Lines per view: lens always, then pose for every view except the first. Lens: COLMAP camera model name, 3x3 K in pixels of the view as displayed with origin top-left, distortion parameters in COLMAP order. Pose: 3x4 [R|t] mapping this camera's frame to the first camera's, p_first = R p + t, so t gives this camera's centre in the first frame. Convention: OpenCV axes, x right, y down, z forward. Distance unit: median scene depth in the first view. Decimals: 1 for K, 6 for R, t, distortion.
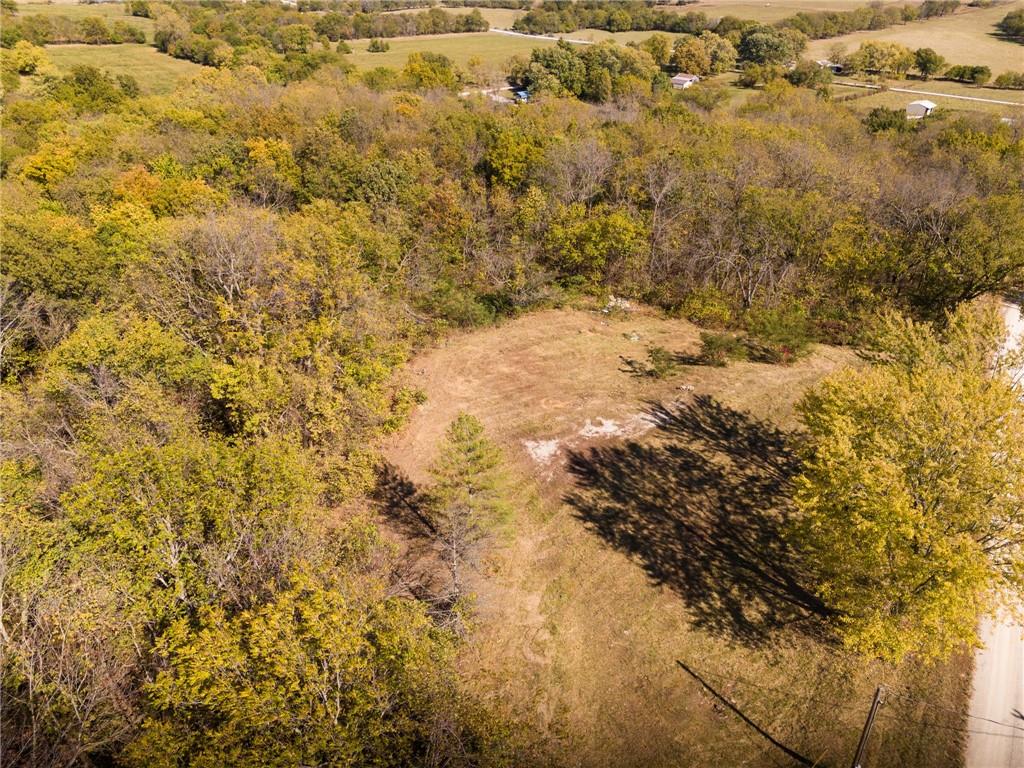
lens RADIAL K [[755.0, 0, 512.0], [0, 755.0, 384.0], [0, 0, 1]] dist [0.080957, -0.078698]
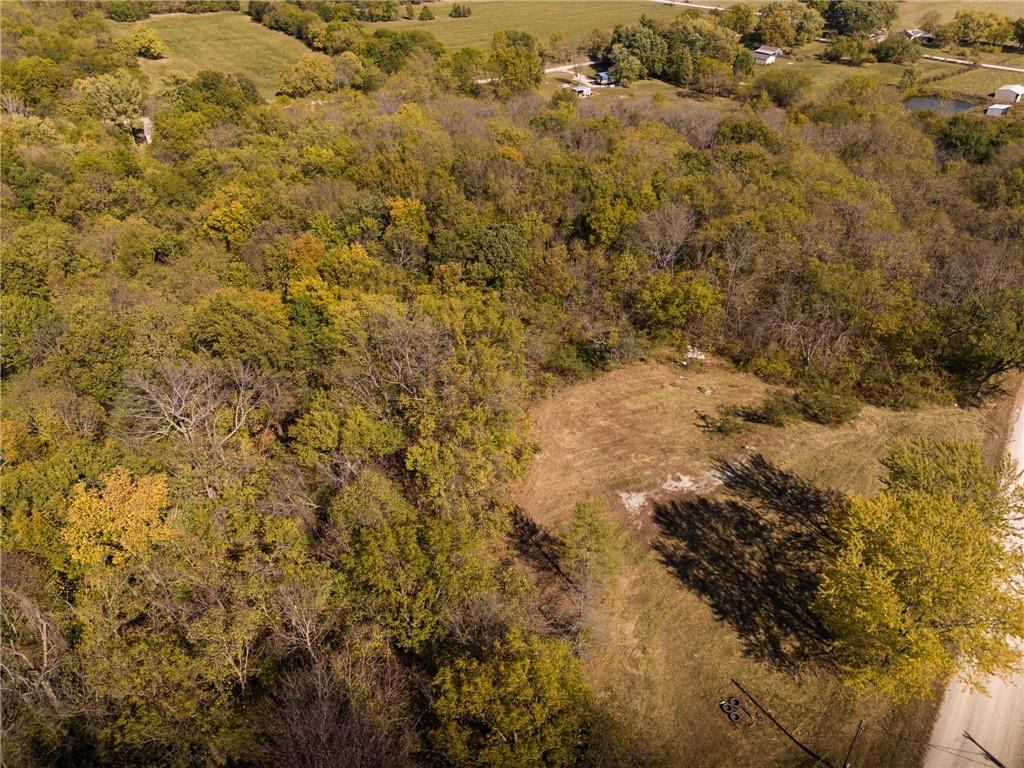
lens RADIAL K [[755.0, 0, 512.0], [0, 755.0, 384.0], [0, 0, 1]] dist [0.080957, -0.078698]
pose [[0.996277, 0.037274, -0.077738, -0.061674], [-0.031614, 0.996845, 0.072811, -0.167023], [0.080206, -0.070082, 0.994312, -0.252432]]
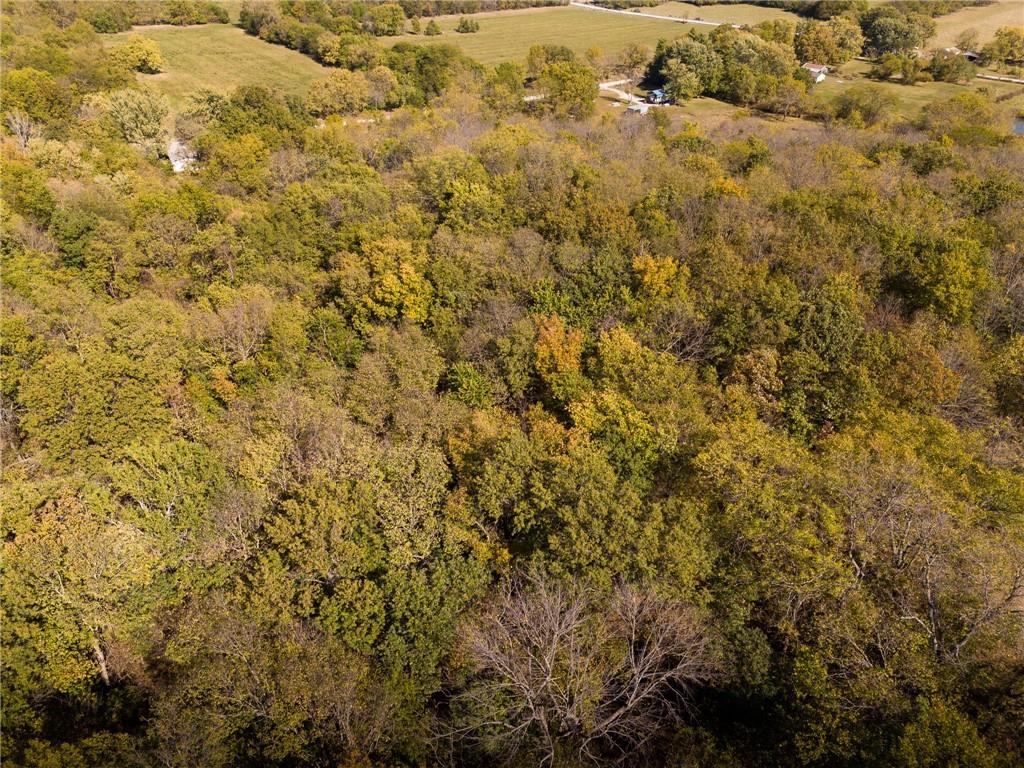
lens RADIAL K [[755.0, 0, 512.0], [0, 755.0, 384.0], [0, 0, 1]] dist [0.080957, -0.078698]
pose [[0.999624, 0.017245, -0.021319, -0.610822], [-0.016198, 0.998699, 0.048348, -0.294555], [0.022125, -0.047984, 0.998603, 0.203364]]
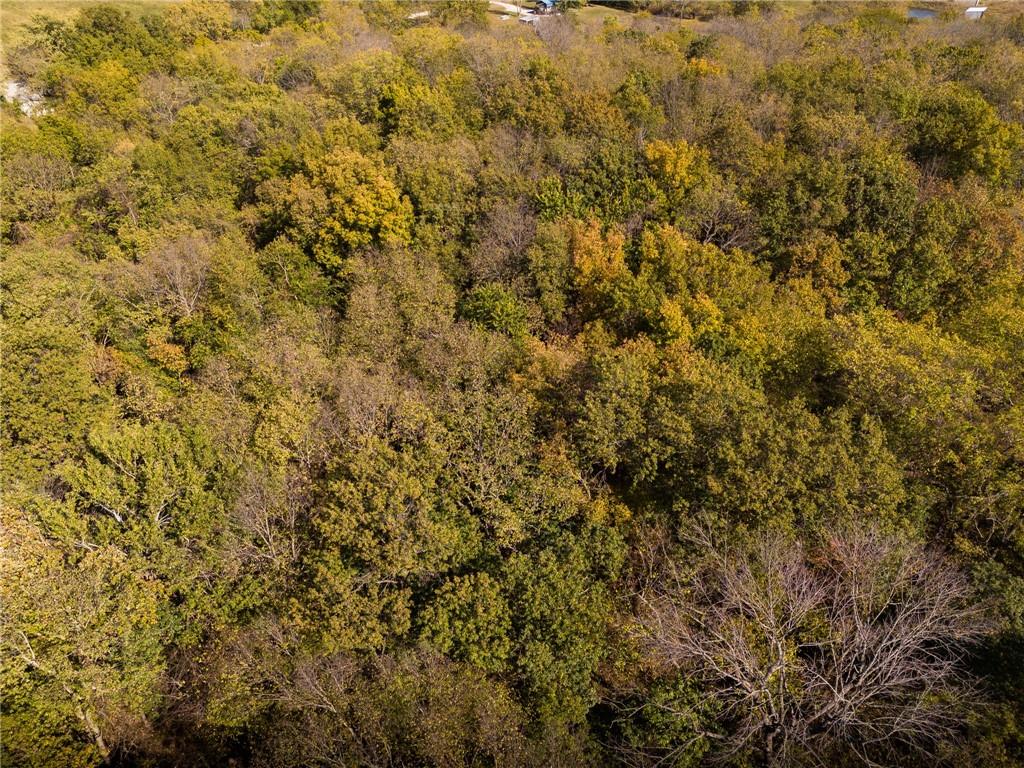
lens RADIAL K [[755.5, 0, 512.0], [0, 755.5, 384.0], [0, 0, 1]] dist [0.067647, -0.044546]
pose [[0.988378, -0.103908, 0.110959, -0.750878], [0.089526, 0.987784, 0.127548, -0.271897], [-0.122857, -0.116132, 0.985606, 0.367824]]
